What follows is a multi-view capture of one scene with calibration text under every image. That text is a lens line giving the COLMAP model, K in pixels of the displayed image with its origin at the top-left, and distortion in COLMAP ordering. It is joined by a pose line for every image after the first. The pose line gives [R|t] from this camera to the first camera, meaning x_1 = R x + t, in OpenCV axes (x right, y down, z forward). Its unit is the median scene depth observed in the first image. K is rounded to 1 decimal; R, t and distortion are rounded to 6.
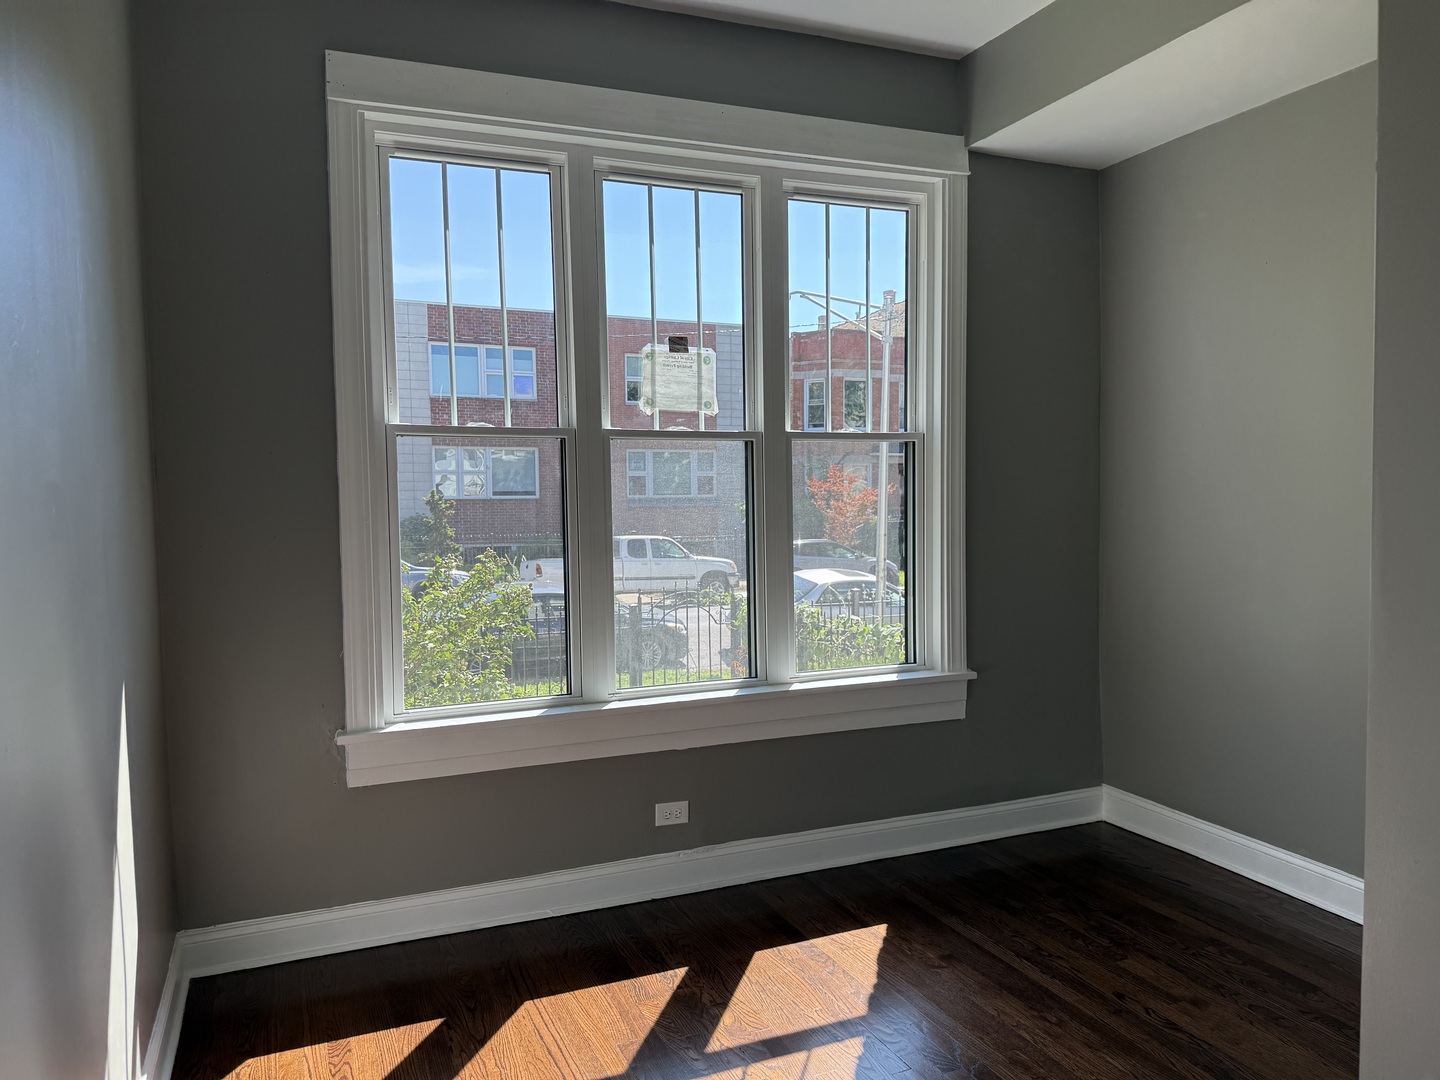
lens RADIAL K [[1001.4, 0, 720.0], [0, 1001.4, 540.0], [0, 0, 1]] dist [0.123546, -0.159513]
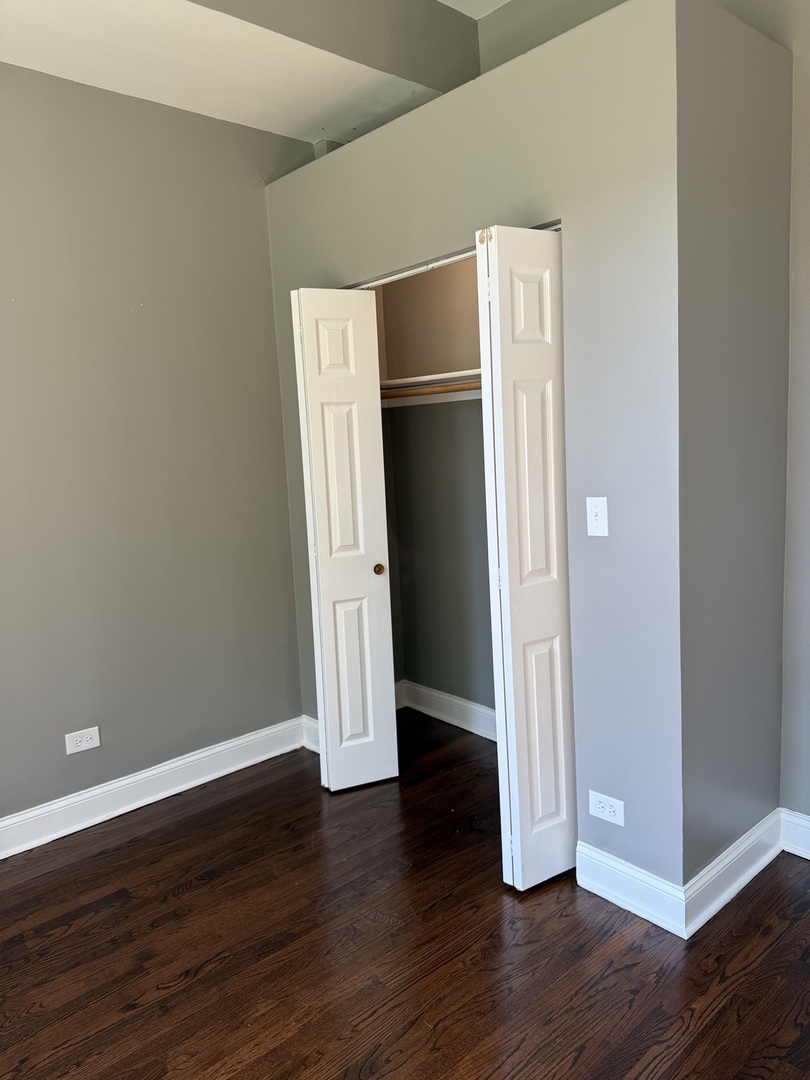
lens RADIAL K [[751.0, 0, 405.0], [0, 751.0, 540.0], [0, 0, 1]] dist [0.123546, -0.159513]
pose [[-0.319268, -0.097800, 0.942604, -0.293105], [0.111164, 0.983929, 0.139740, -0.032981], [-0.941122, 0.149398, -0.303265, 0.918793]]
